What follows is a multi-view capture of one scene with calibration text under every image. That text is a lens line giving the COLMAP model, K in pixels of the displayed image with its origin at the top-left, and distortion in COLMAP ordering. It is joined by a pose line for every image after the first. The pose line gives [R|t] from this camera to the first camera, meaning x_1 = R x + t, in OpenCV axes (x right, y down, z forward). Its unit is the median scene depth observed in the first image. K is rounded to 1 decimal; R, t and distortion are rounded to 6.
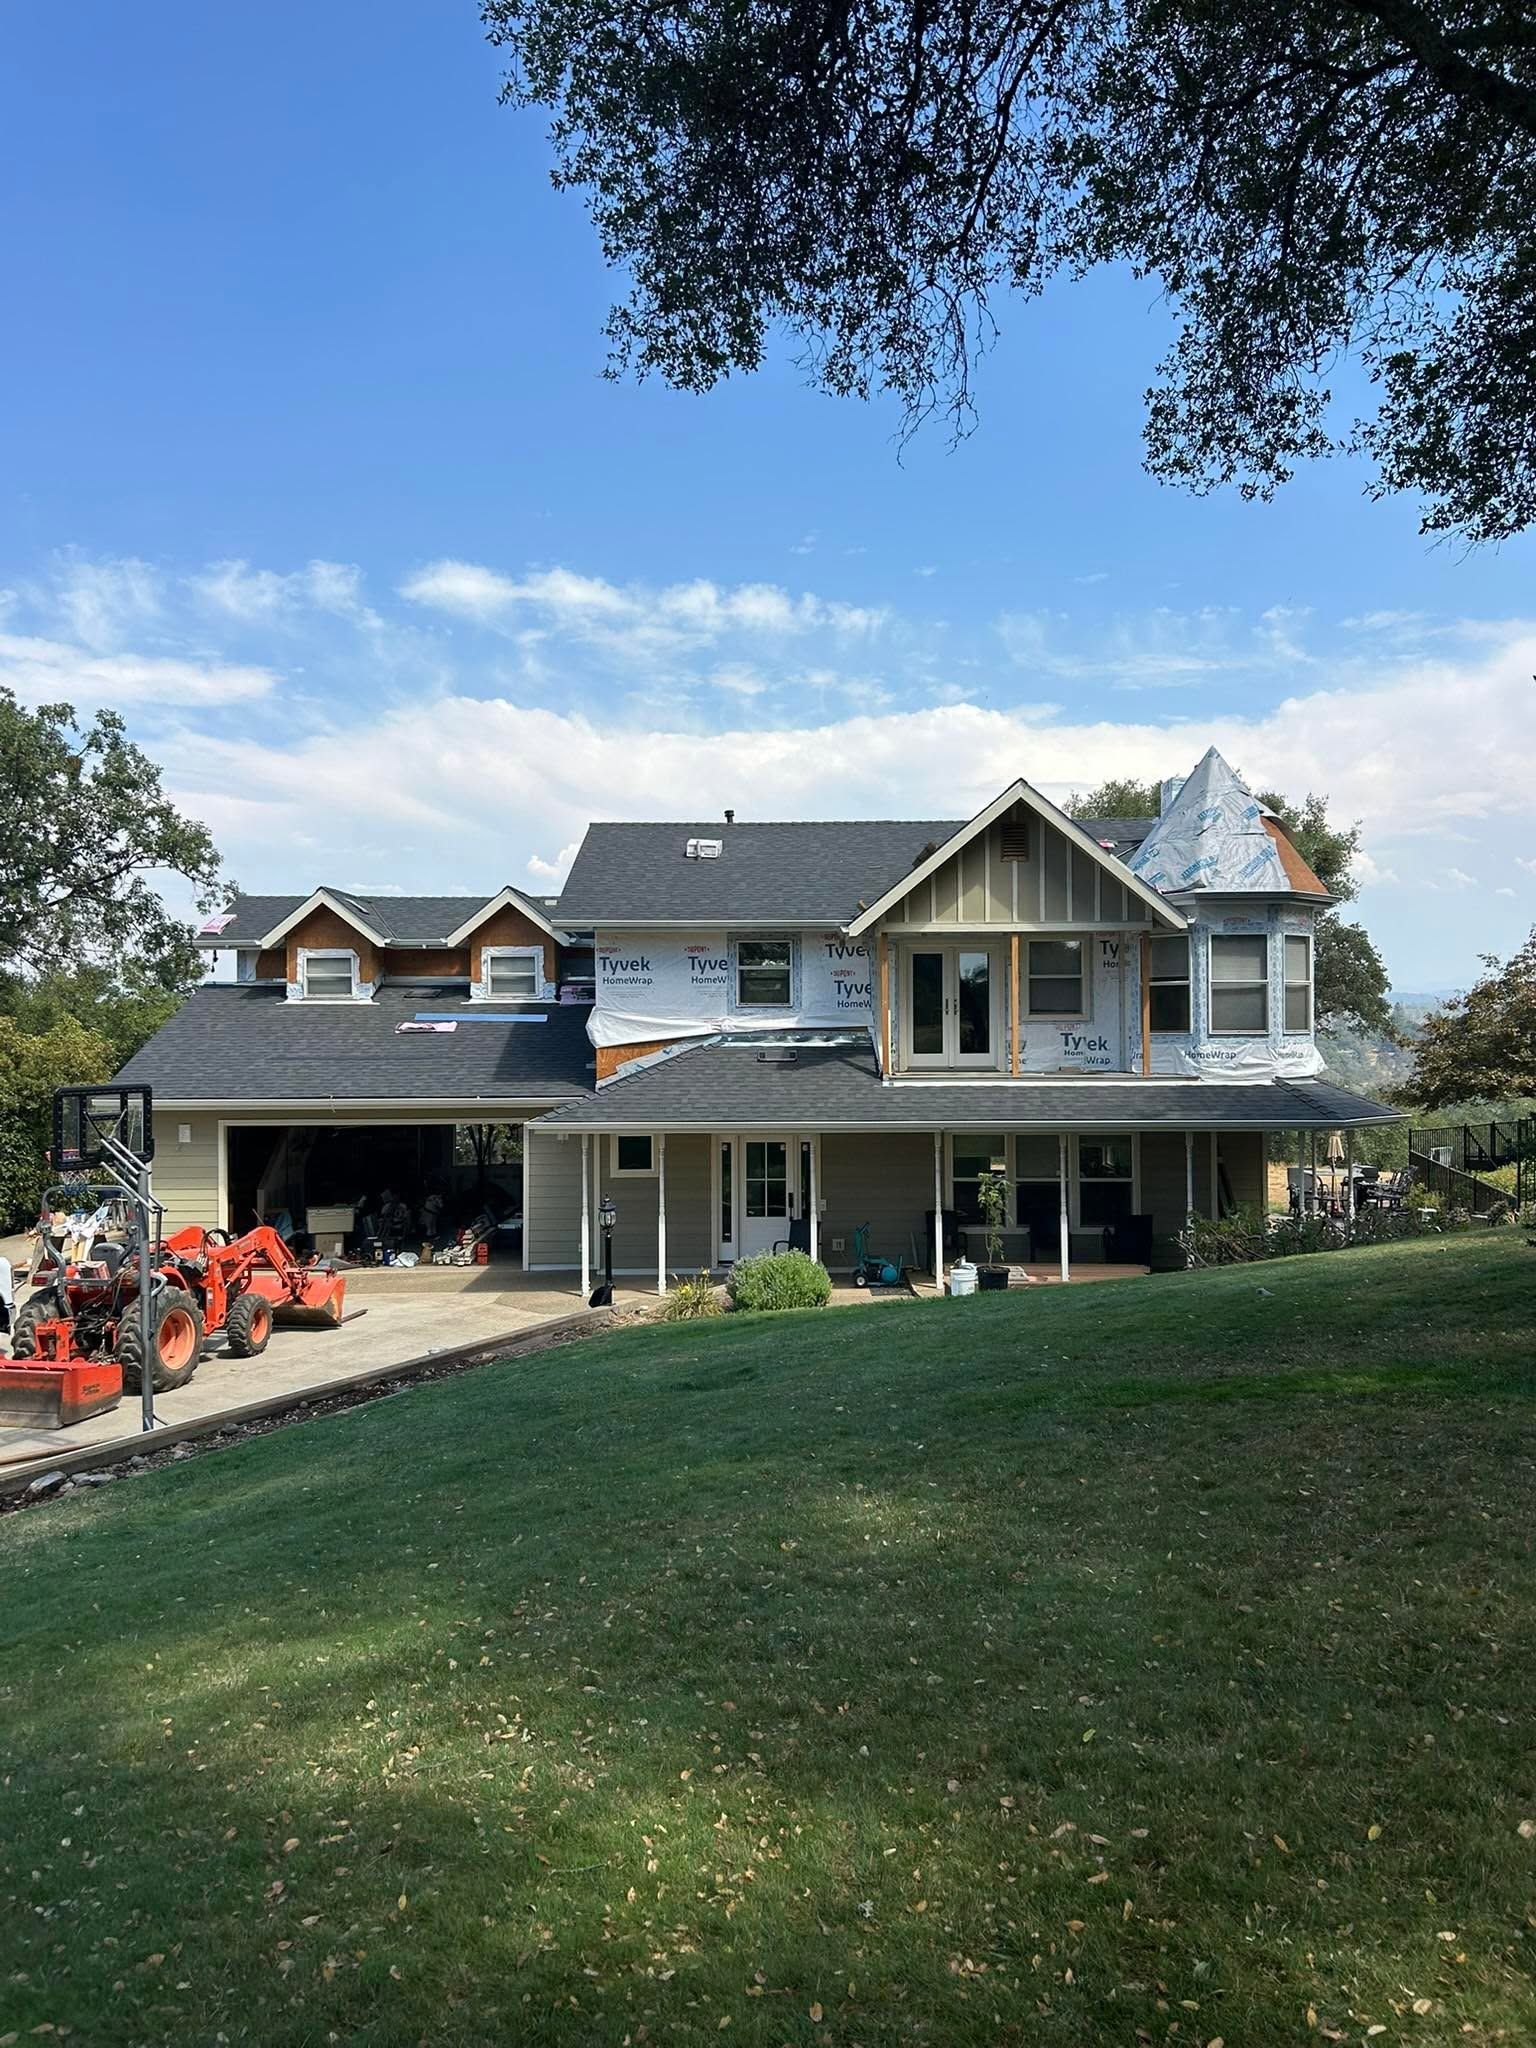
lens RADIAL K [[1622.1, 0, 768.0], [0, 1622.1, 1024.0], [0, 0, 1]] dist [0.053259, -0.006449]
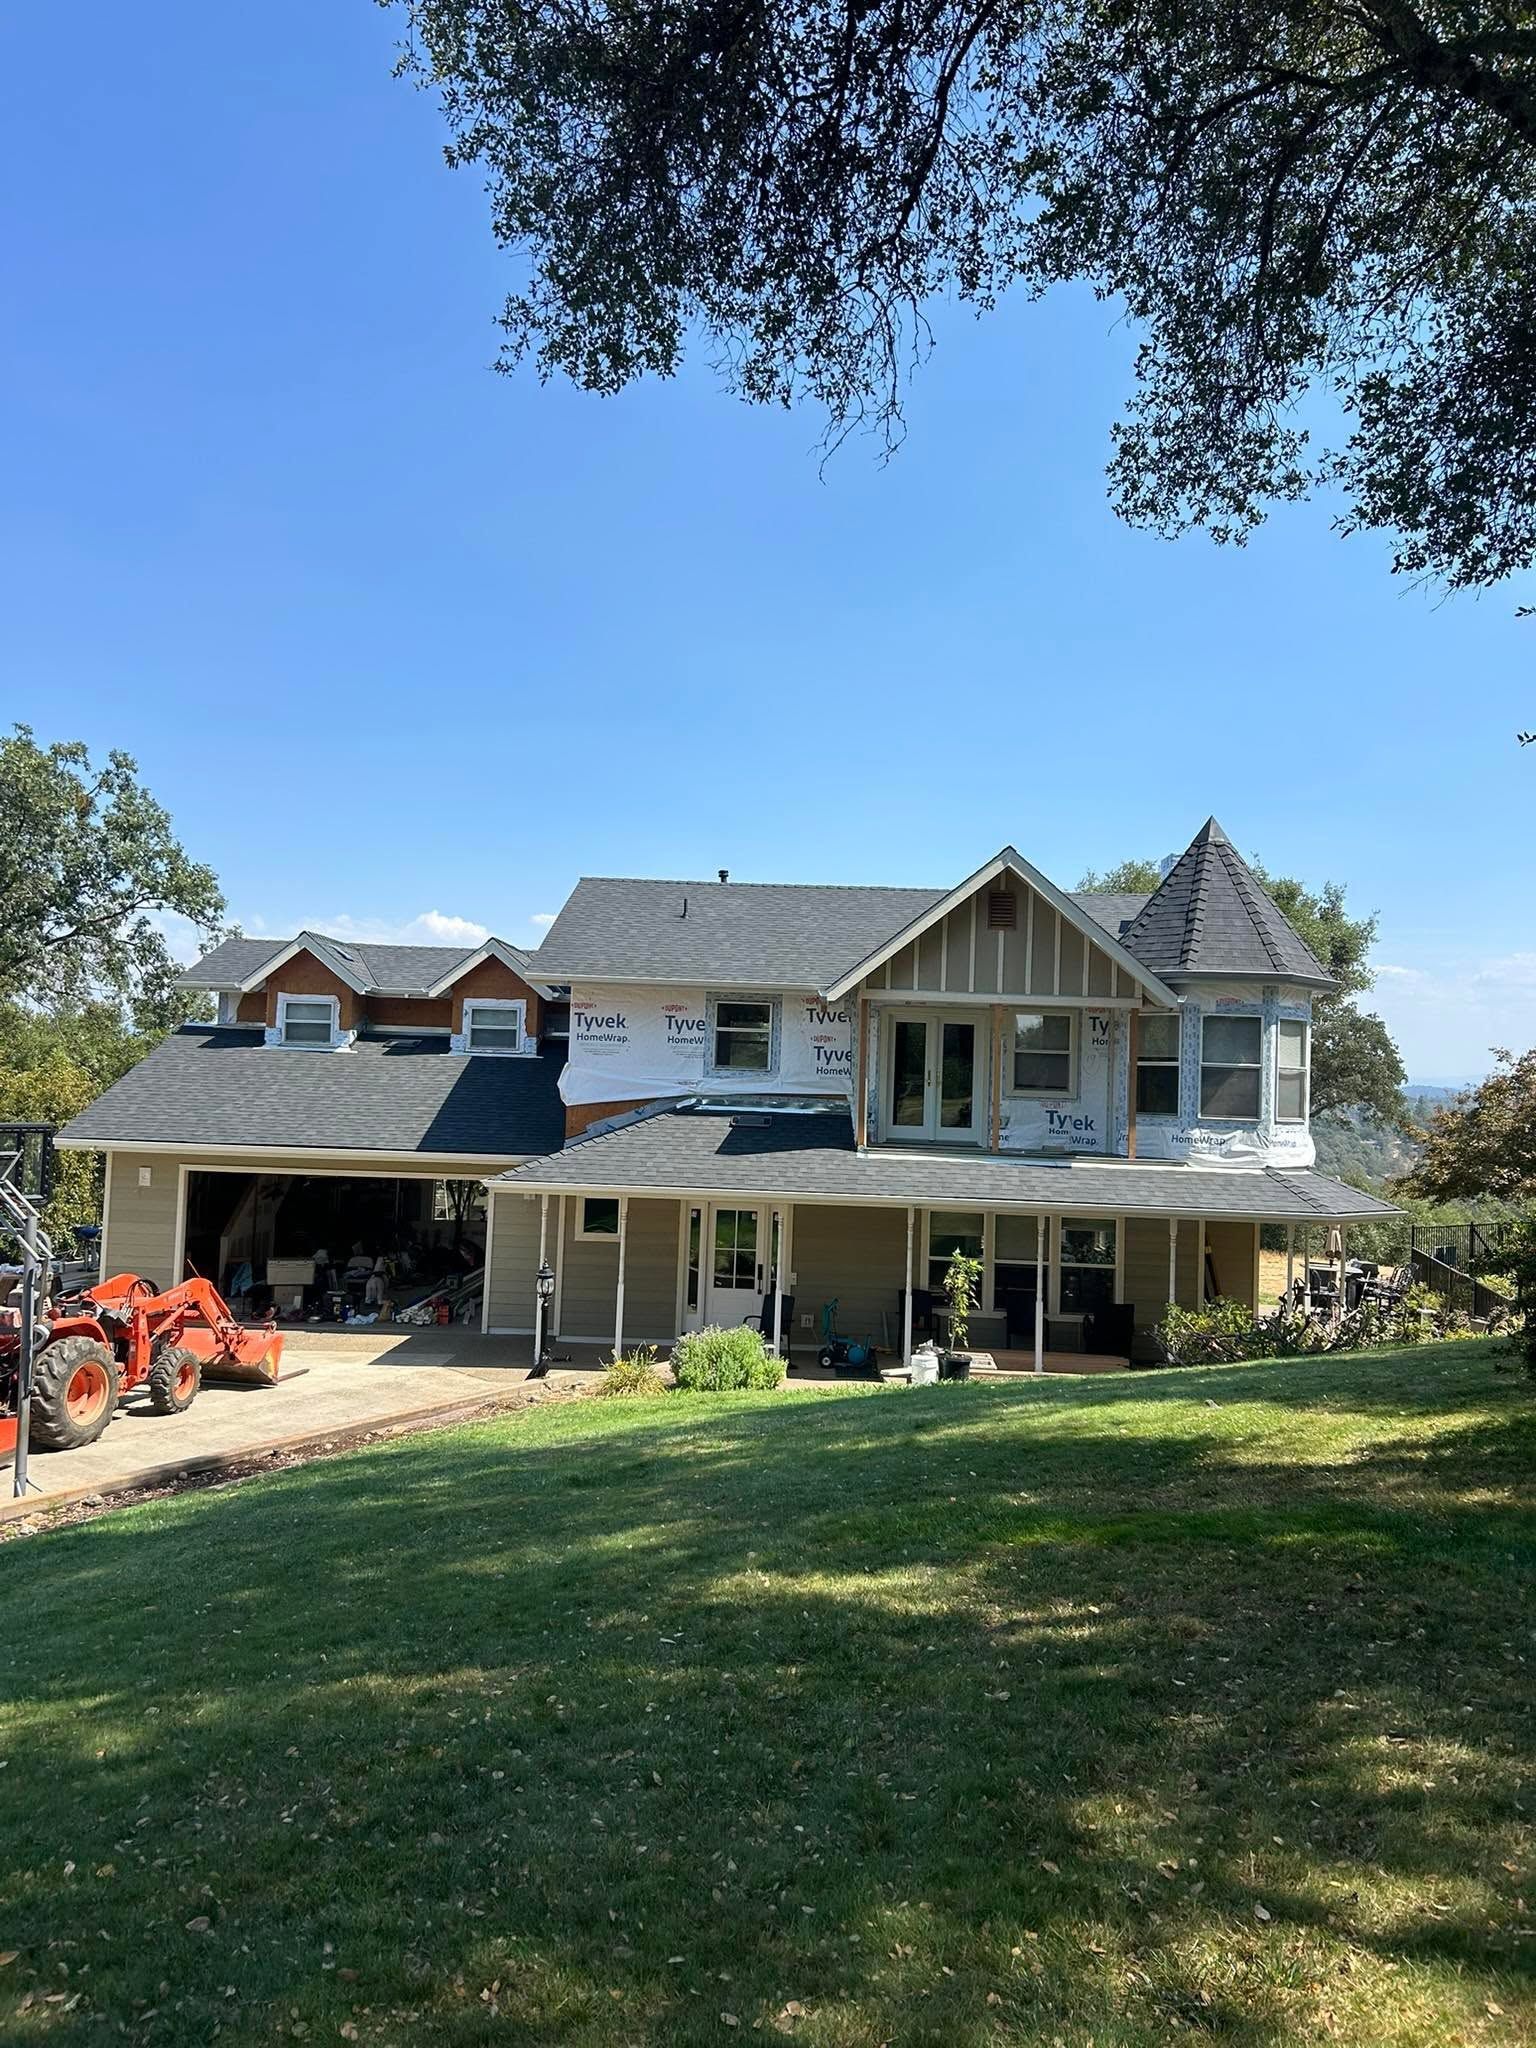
lens RADIAL K [[1585.4, 0, 768.0], [0, 1585.4, 1024.0], [0, 0, 1]] dist [0.043185, -0.005437]
pose [[0.998901, 0.040054, -0.024354, 0.037400], [-0.041044, 0.998290, -0.041623, 0.000326], [0.022645, 0.042577, 0.998837, 0.053400]]
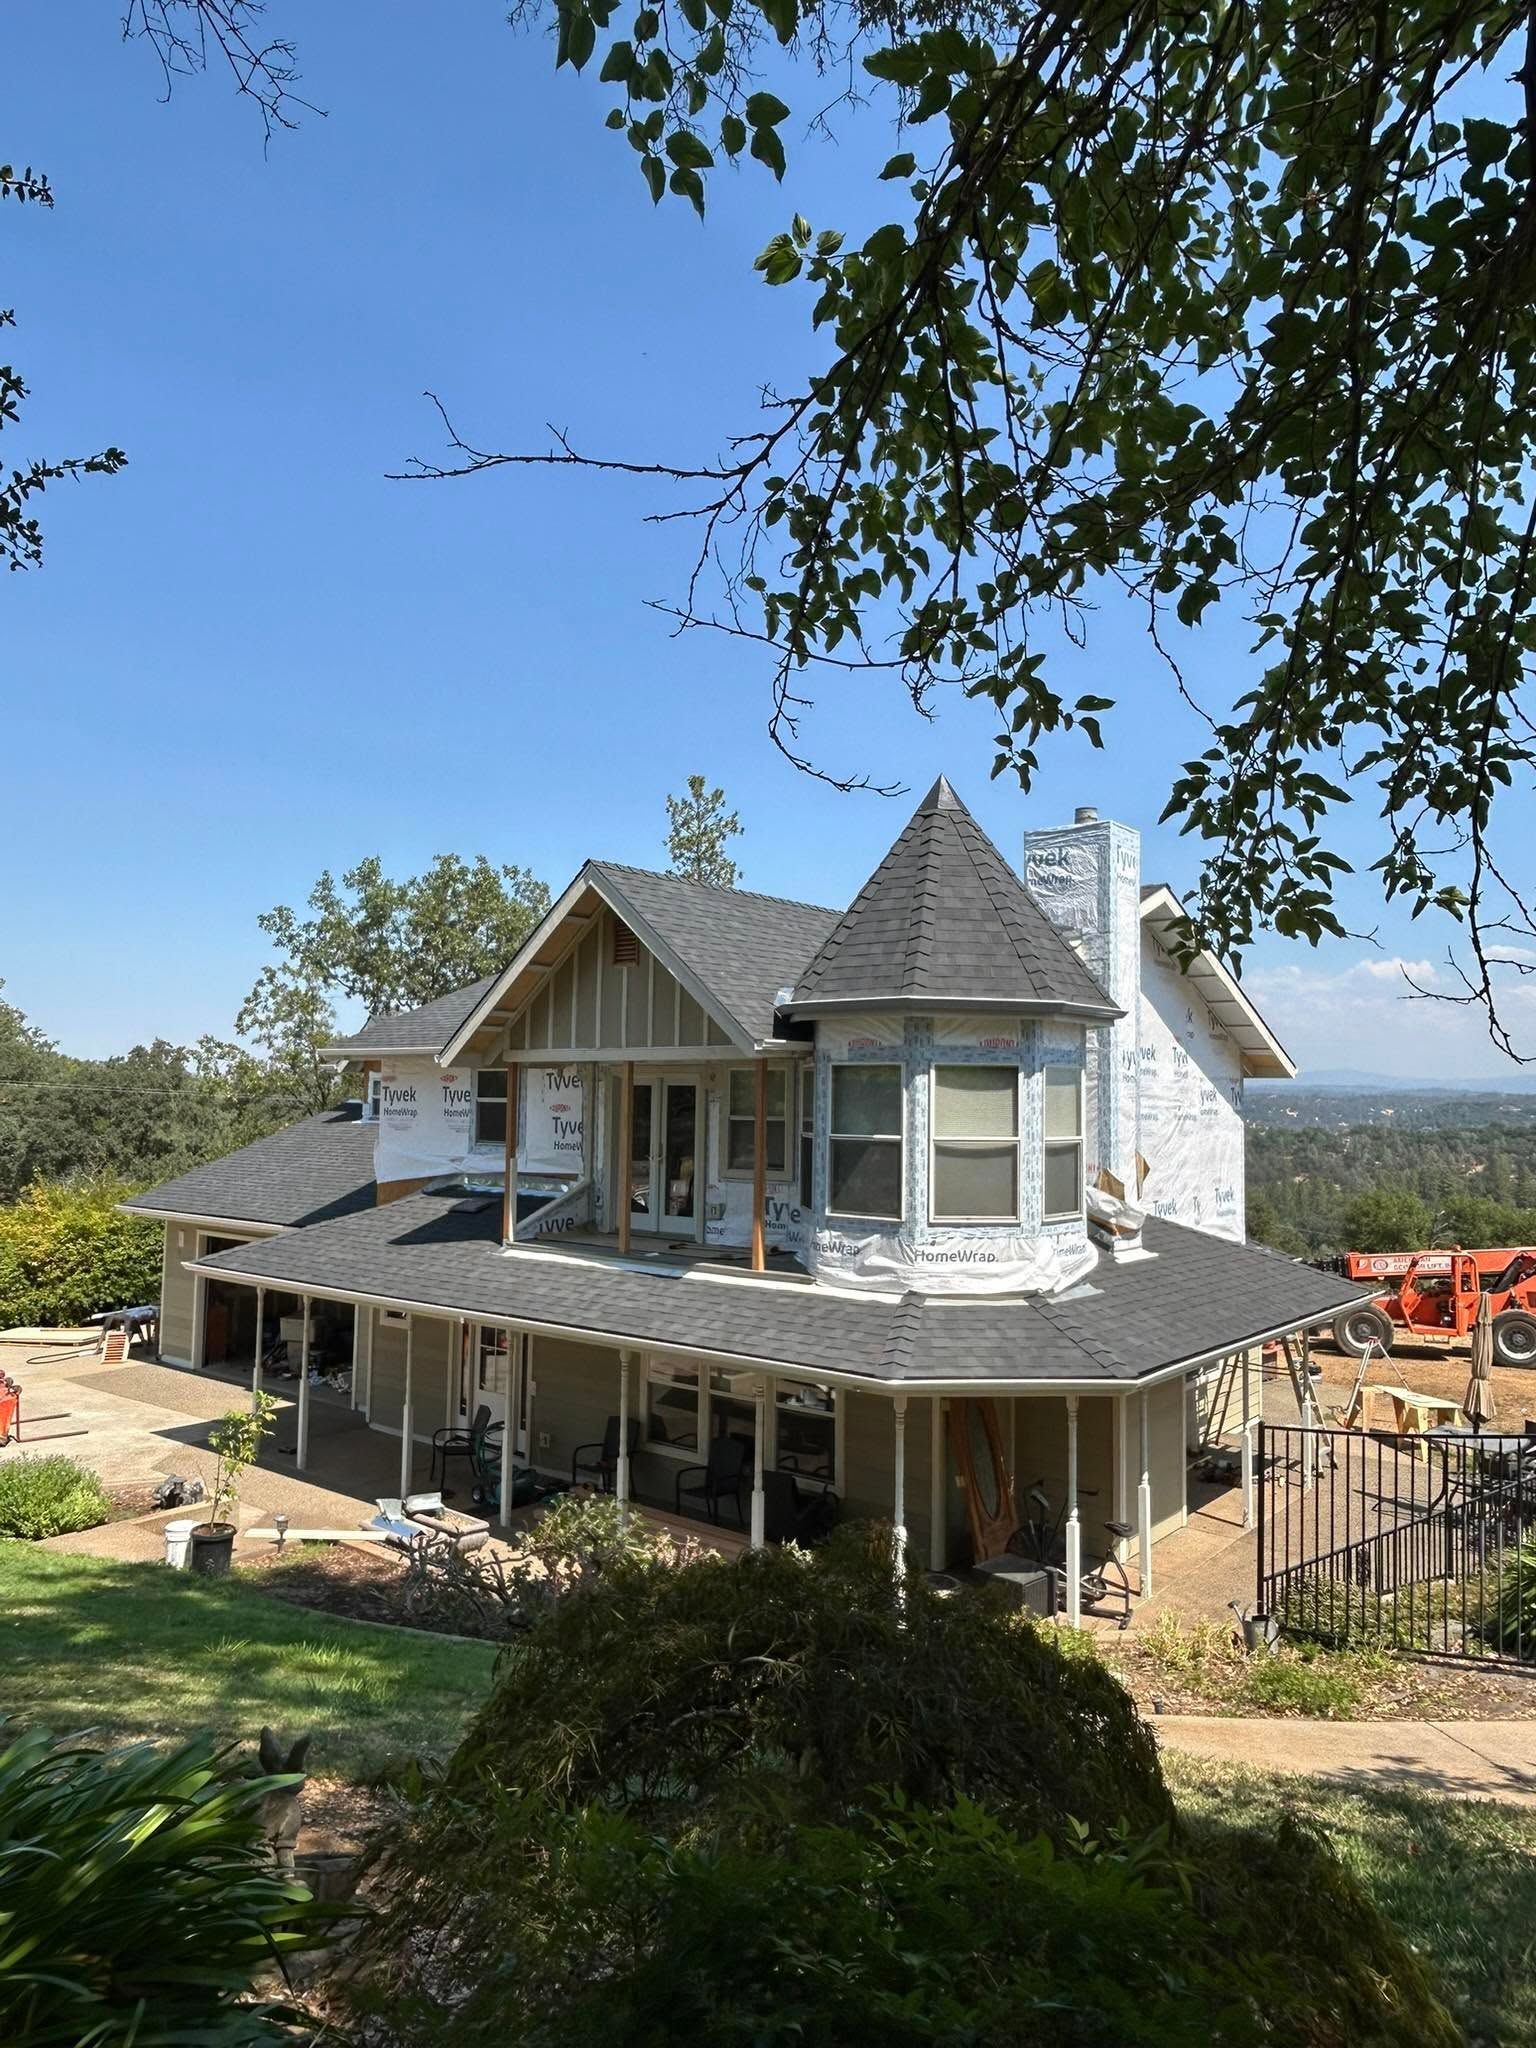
lens RADIAL K [[1376.8, 0, 768.0], [0, 1376.8, 1024.0], [0, 0, 1]] dist [-0.005610, 0.000594]
pose [[0.778287, -0.020549, -0.627572, 0.595141], [-0.016325, 0.998464, -0.052938, -0.040628], [0.627696, 0.051446, 0.776757, 0.538595]]
